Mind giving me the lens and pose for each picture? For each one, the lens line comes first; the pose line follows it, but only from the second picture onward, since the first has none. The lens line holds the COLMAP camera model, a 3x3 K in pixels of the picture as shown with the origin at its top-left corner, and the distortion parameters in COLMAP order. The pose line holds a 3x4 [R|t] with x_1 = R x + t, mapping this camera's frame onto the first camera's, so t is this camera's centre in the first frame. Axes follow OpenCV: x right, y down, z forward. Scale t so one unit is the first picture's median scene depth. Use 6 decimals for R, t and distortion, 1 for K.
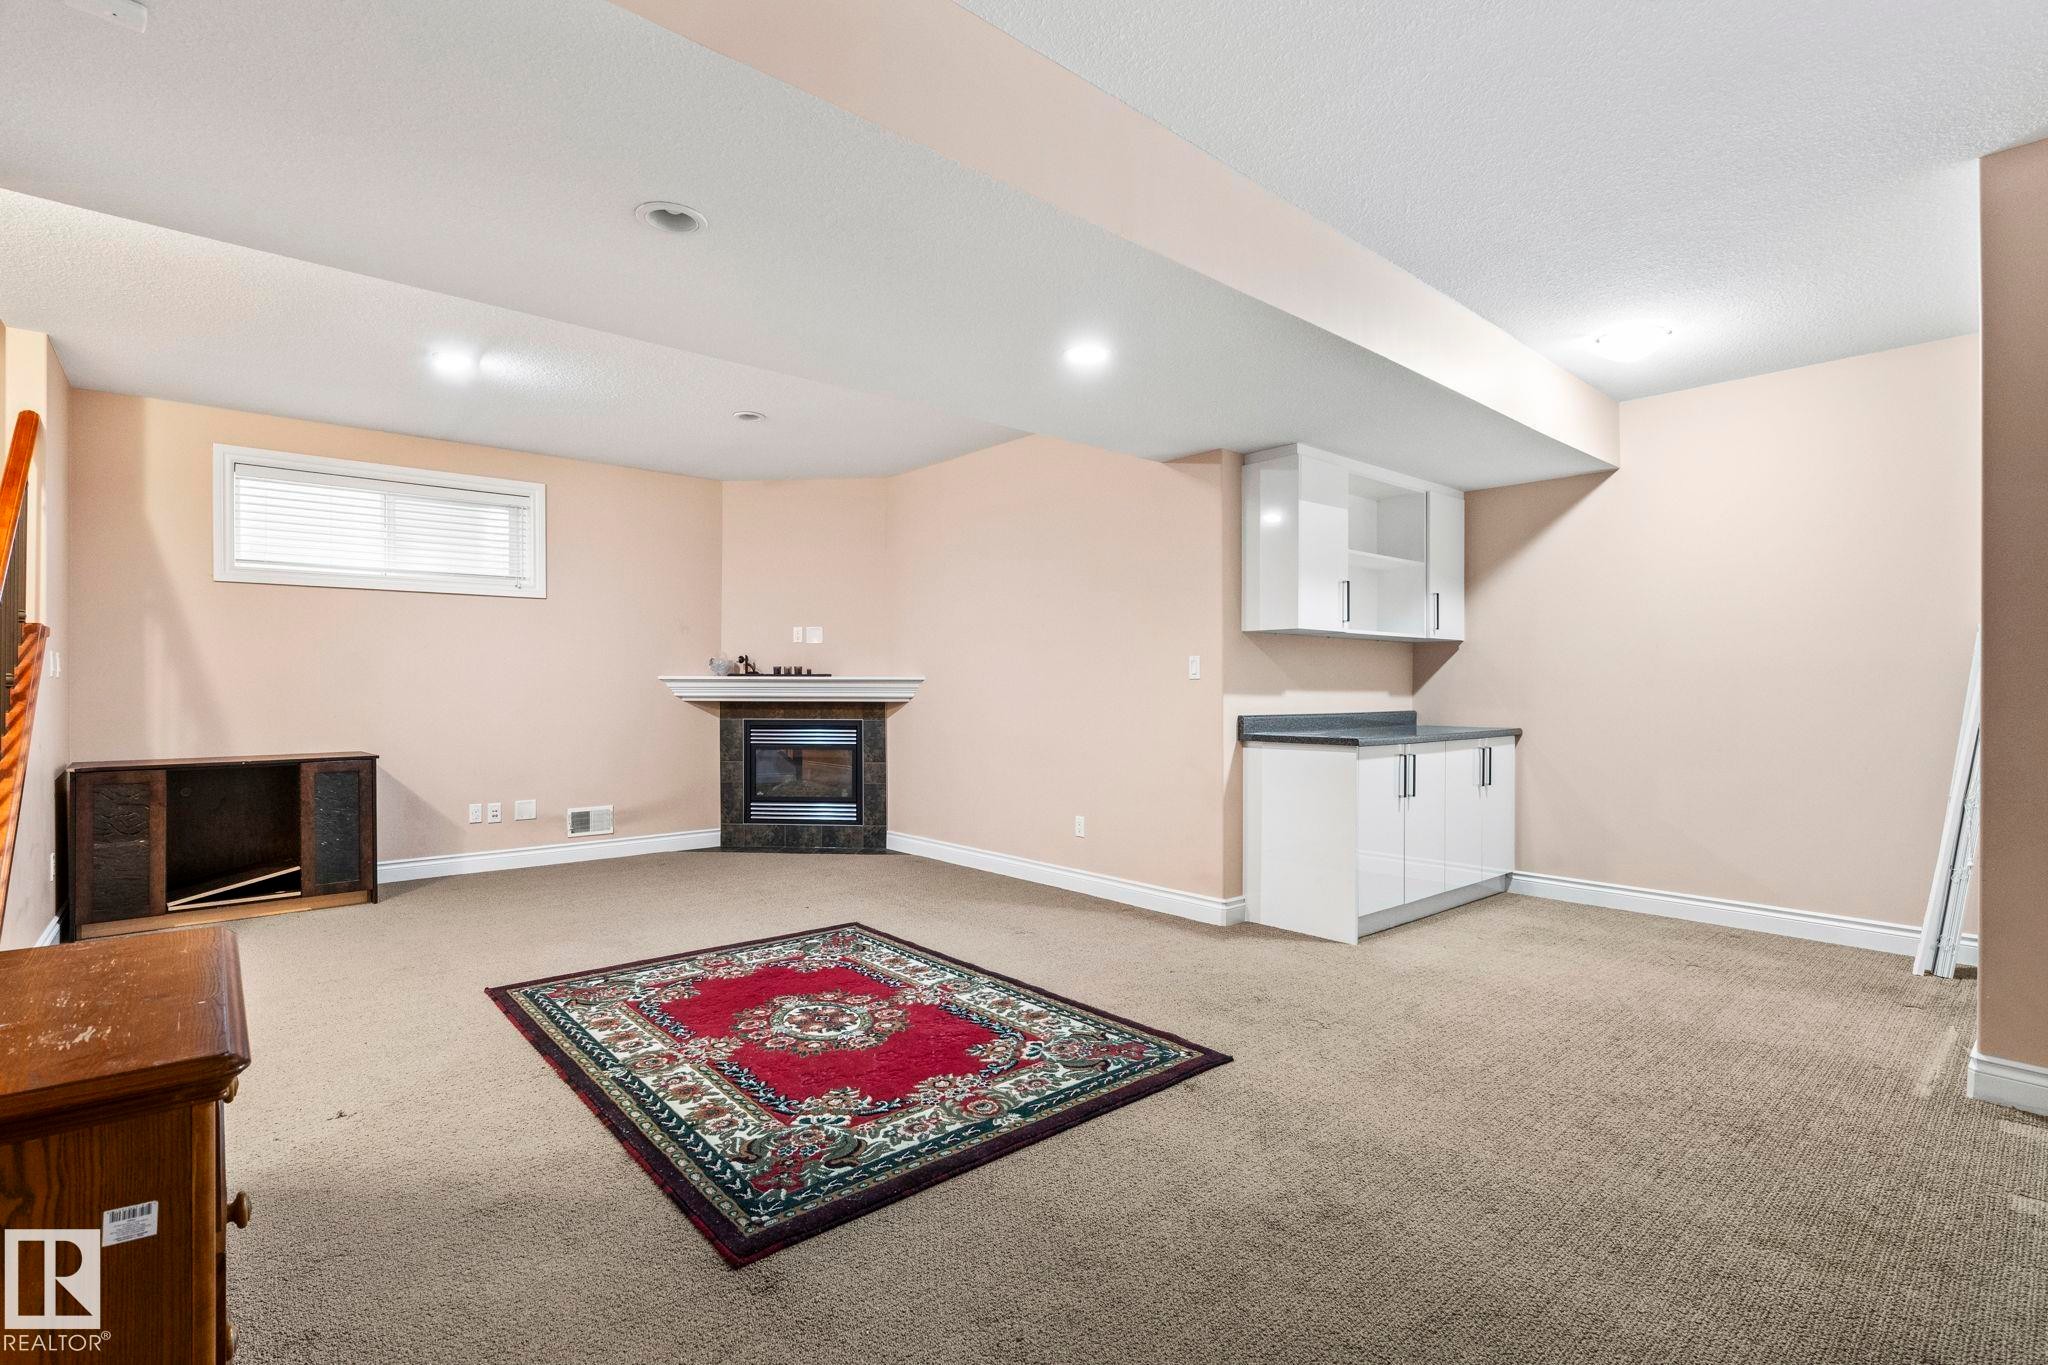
lens RADIAL K [[946.5, 0, 1024.6], [0, 946.5, 688.0], [0, 0, 1]] dist [-0.018975, 0.001733]
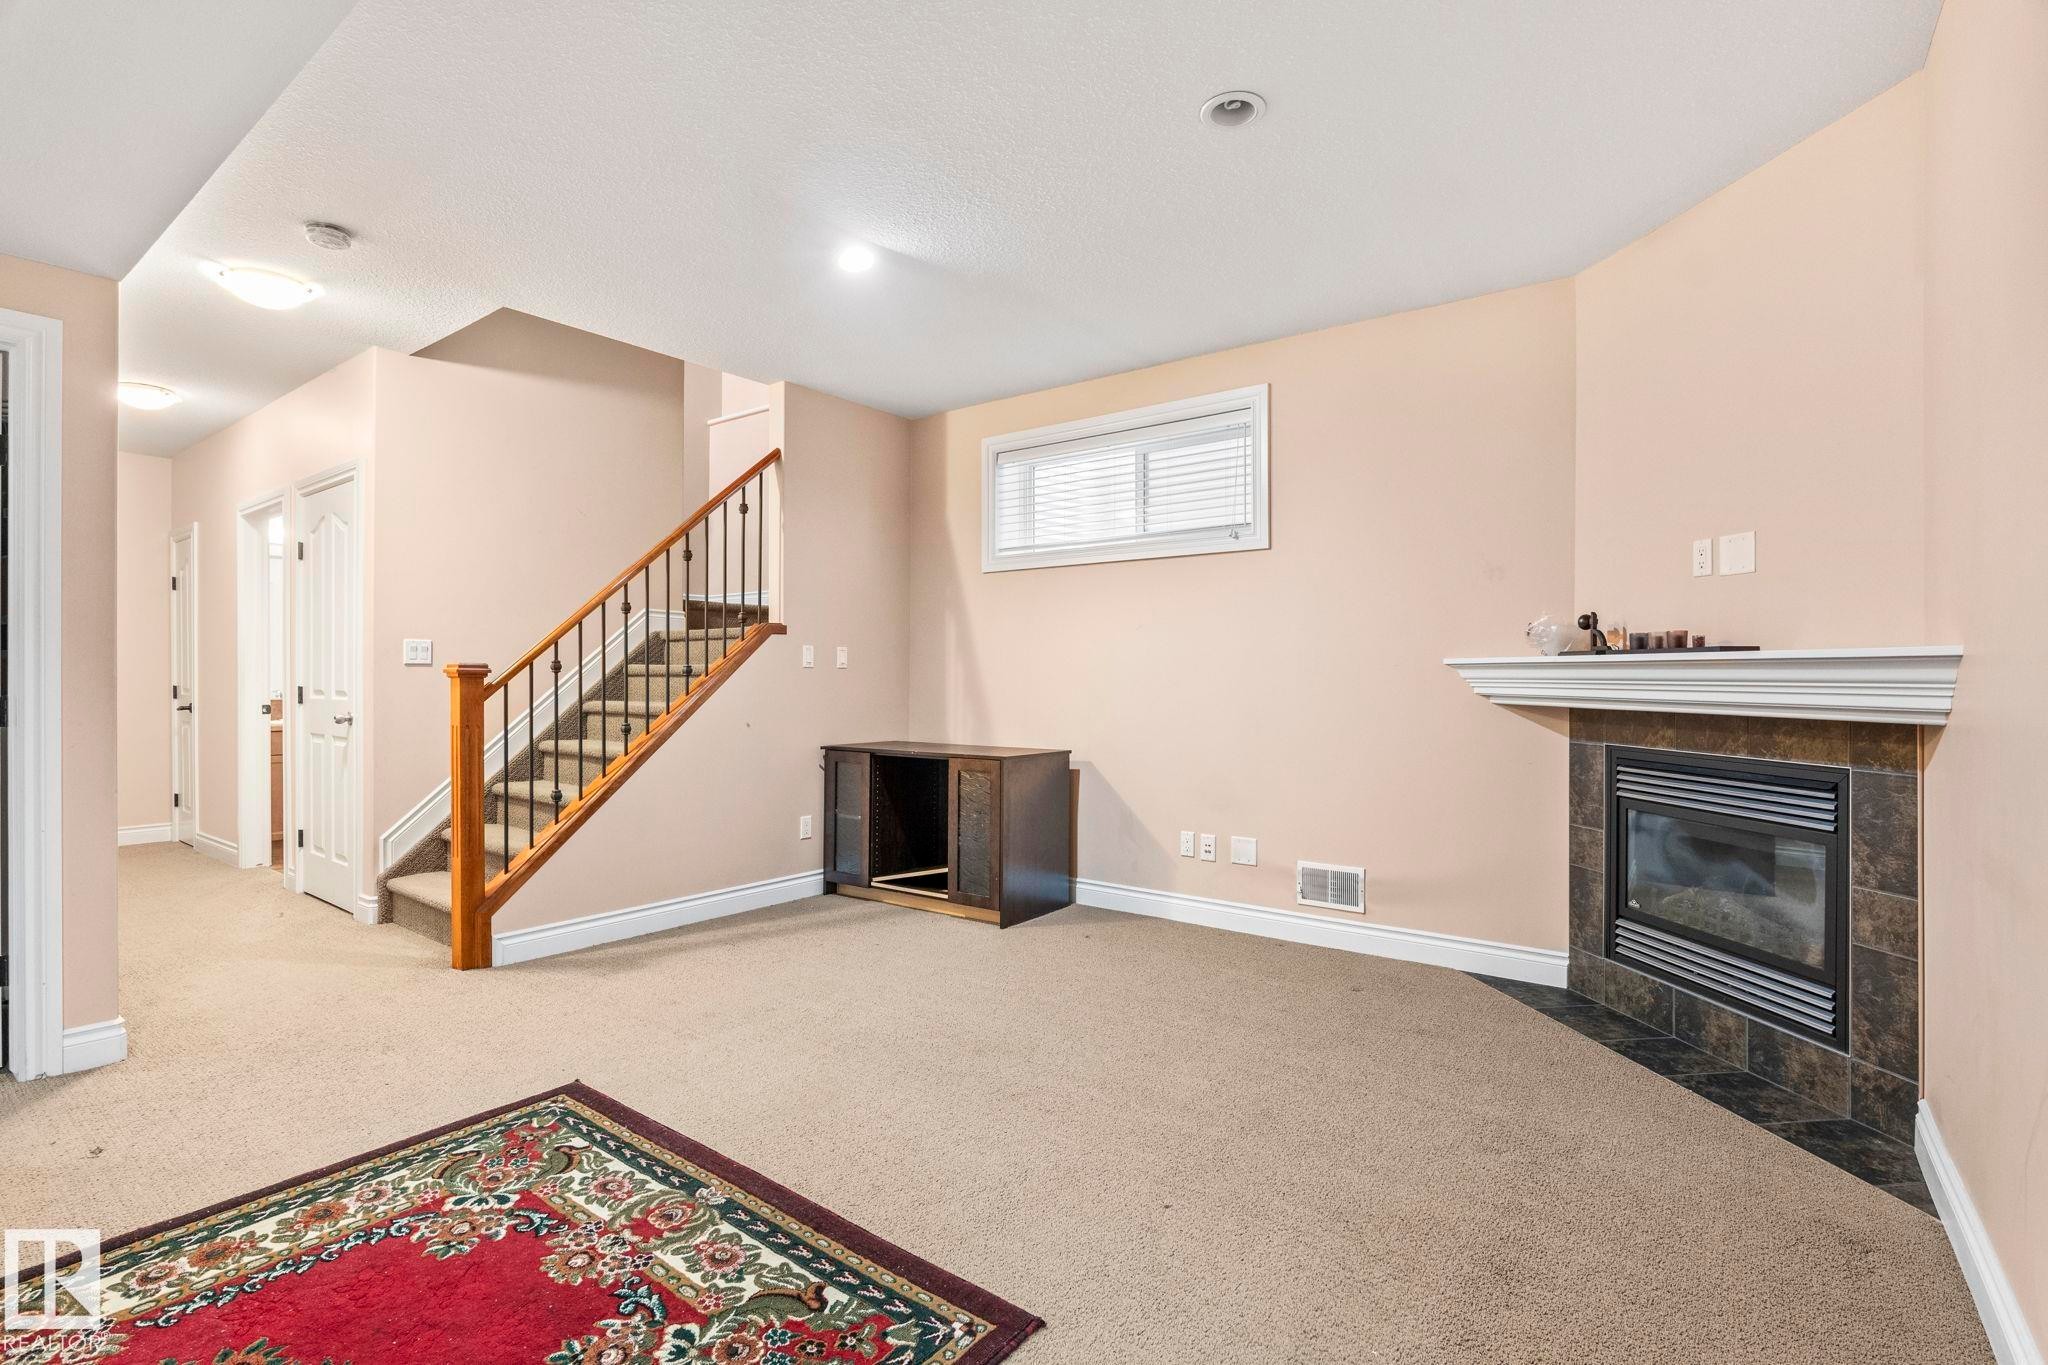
lens RADIAL K [[946.5, 0, 1025.4], [0, 946.5, 685.2], [0, 0, 1]] dist [-0.018975, 0.001733]
pose [[0.209522, 0.007322, -0.977776, 0.130500], [-0.005591, 0.999965, 0.006291, 0.001297], [0.977788, 0.004149, 0.209556, 0.698665]]
